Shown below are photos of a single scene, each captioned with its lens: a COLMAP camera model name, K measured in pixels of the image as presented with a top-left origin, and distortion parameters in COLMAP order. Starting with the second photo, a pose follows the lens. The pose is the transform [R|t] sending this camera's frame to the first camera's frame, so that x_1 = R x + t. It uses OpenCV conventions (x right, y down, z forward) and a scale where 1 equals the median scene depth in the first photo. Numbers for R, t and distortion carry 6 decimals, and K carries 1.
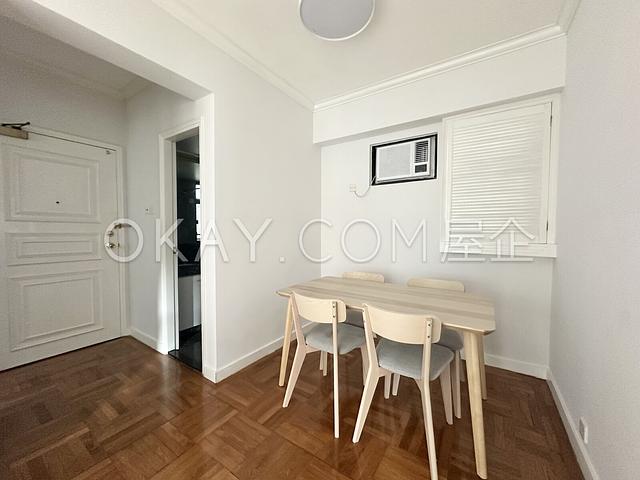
lens RADIAL K [[255.9, 0, 320.8], [0, 255.9, 241.8], [0, 0, 1]] dist [0.002798, 0.000242]
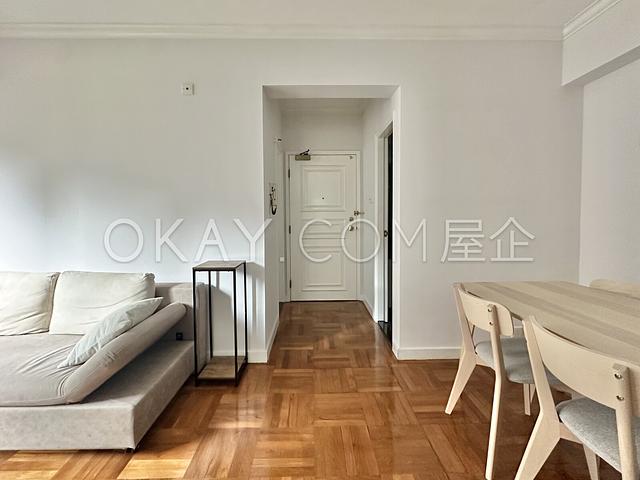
lens RADIAL K [[278.7, 0, 314.7], [0, 278.7, 229.3], [0, 0, 1]] dist [0.001321, -0.001363]
pose [[0.562942, 0.026733, -0.826064, 0.322253], [-0.025144, 0.999568, 0.015213, 0.004692], [0.826114, 0.012206, 0.563371, 0.058530]]
